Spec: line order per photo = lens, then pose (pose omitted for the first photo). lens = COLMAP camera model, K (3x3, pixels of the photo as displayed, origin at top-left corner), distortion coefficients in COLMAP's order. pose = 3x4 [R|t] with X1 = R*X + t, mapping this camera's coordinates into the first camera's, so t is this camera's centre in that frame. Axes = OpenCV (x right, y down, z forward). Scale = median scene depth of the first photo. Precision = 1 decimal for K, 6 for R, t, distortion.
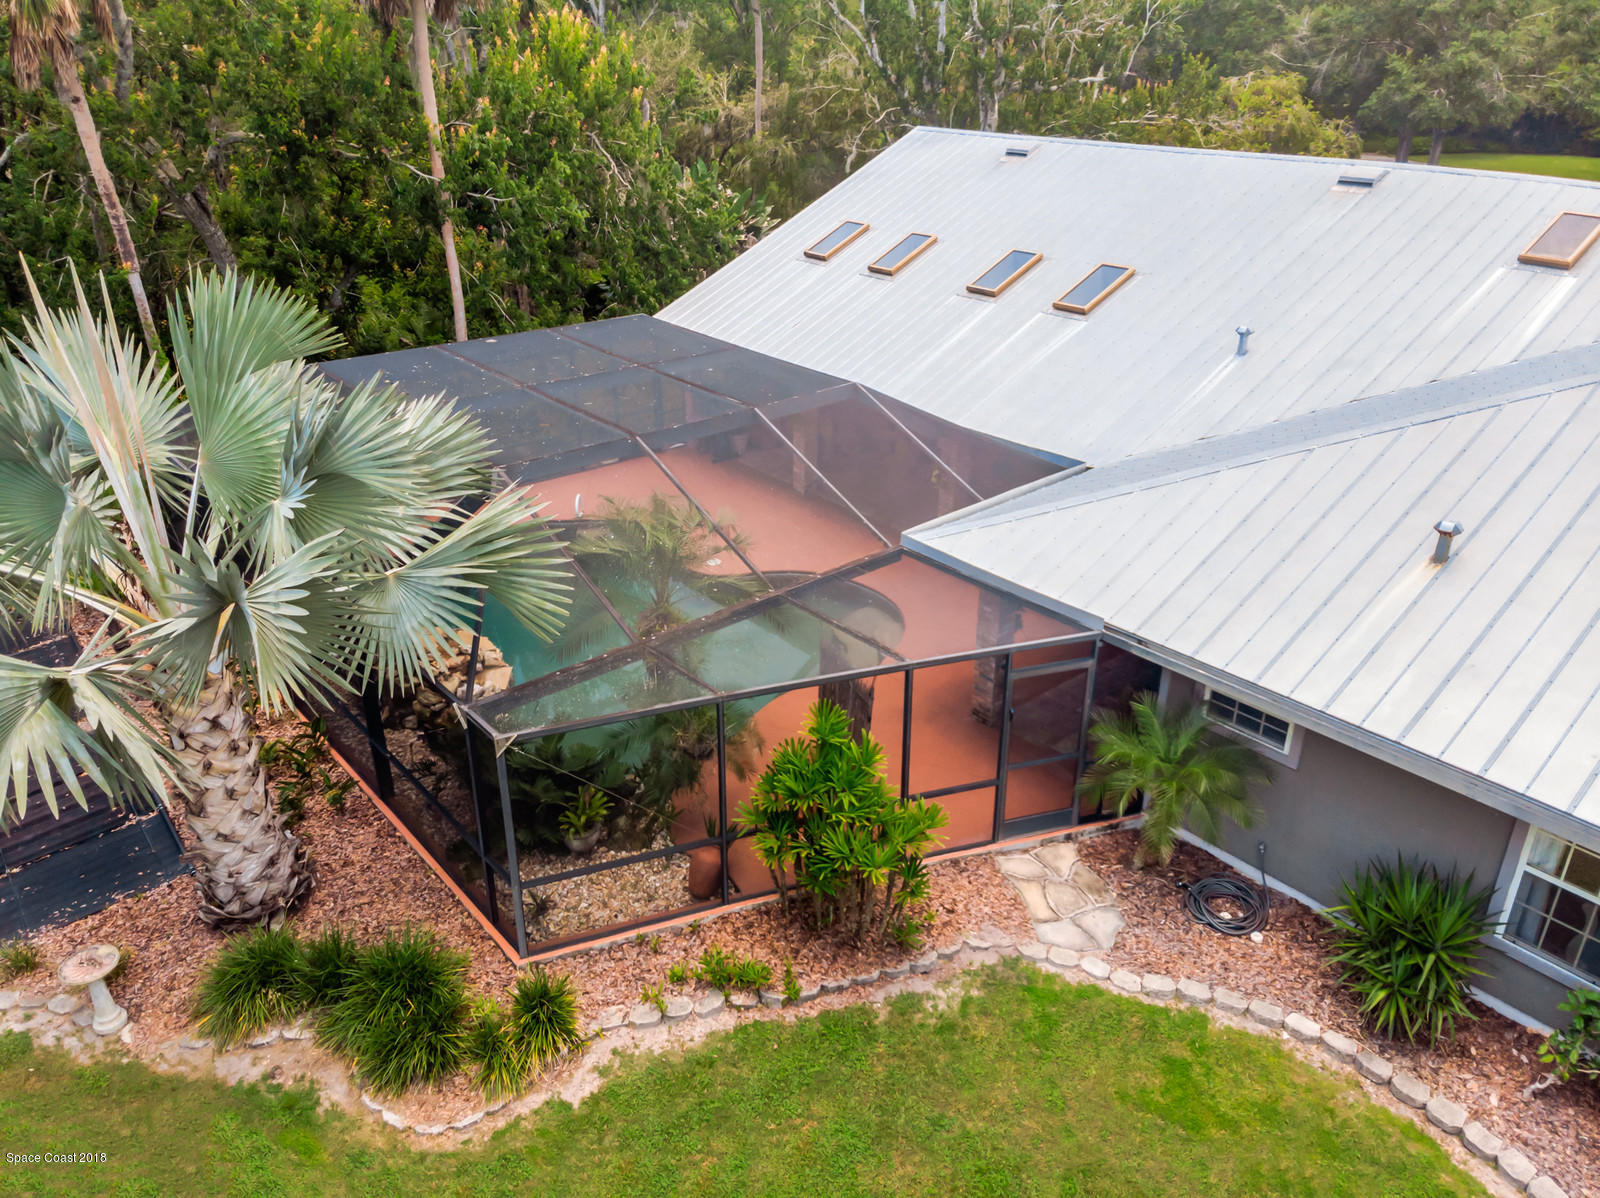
lens RADIAL K [[1130.3, 0, 795.4], [0, 1130.3, 544.1], [0, 0, 1]] dist [0.065833, 0.001687]
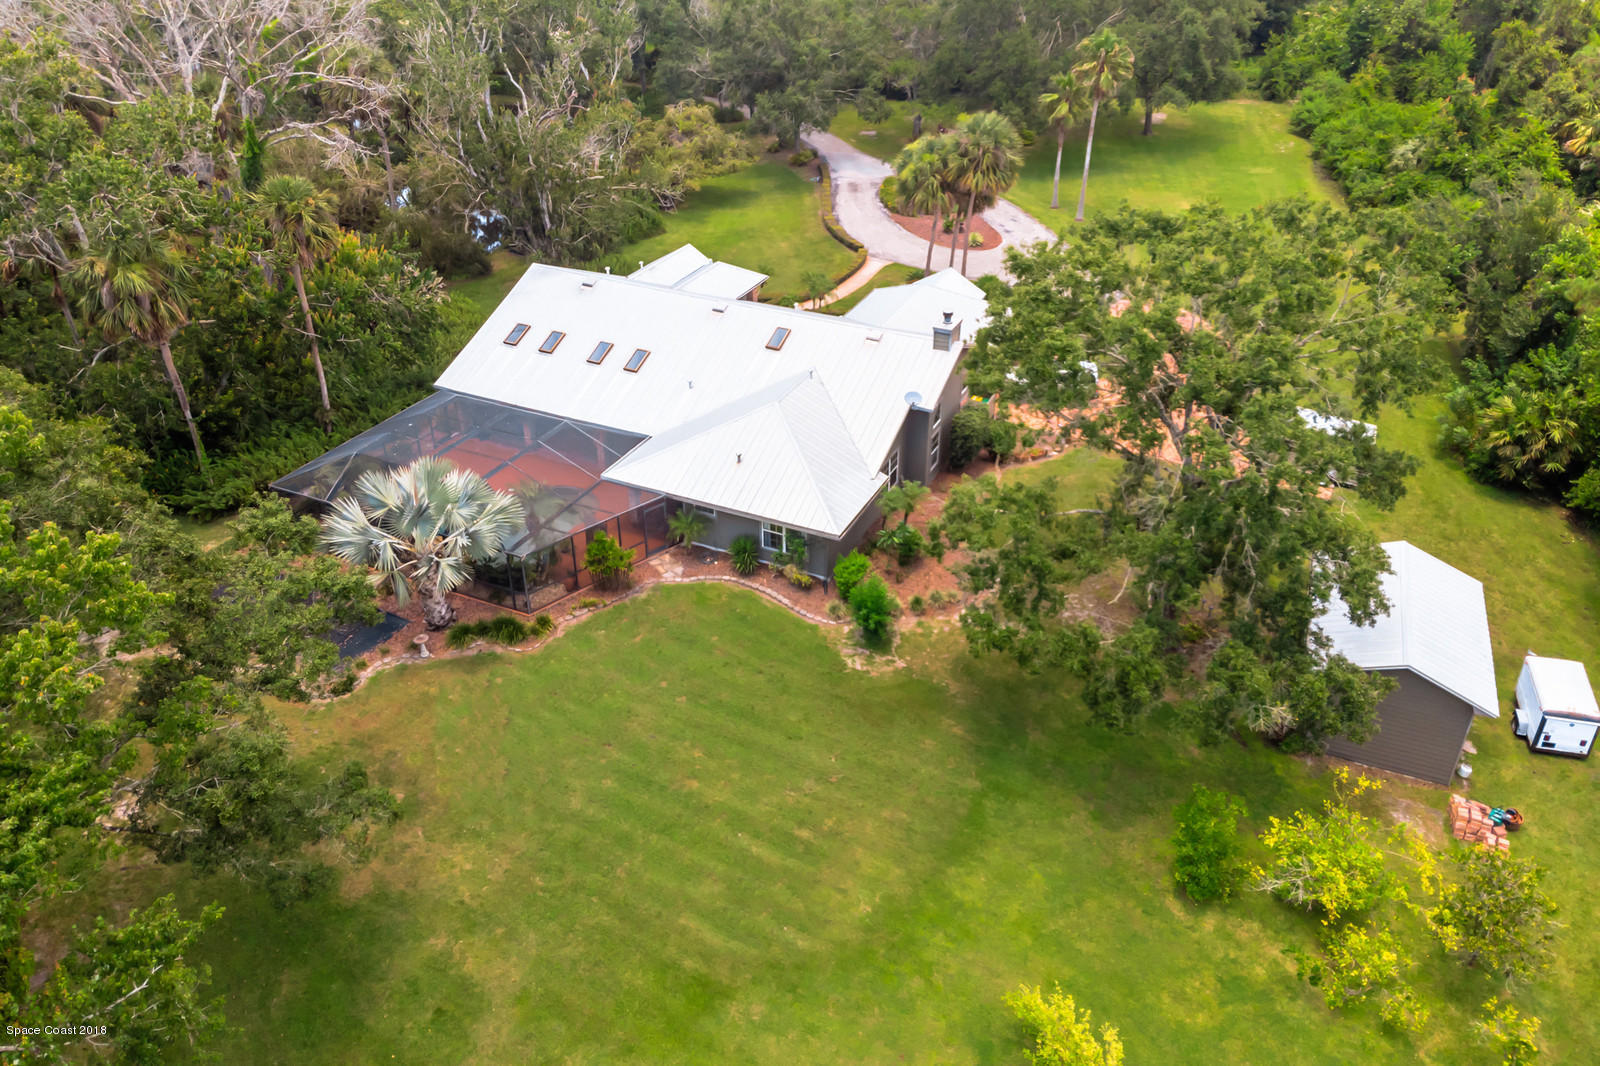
lens RADIAL K [[1115.2, 0, 798.8], [0, 1115.2, 532.4], [0, 0, 1]] dist [0.149428, -0.133928]
pose [[0.908029, -0.217681, 0.357908, -0.677683], [0.160687, 0.970024, 0.182301, -0.406871], [-0.386862, -0.108023, 0.915788, -2.566310]]
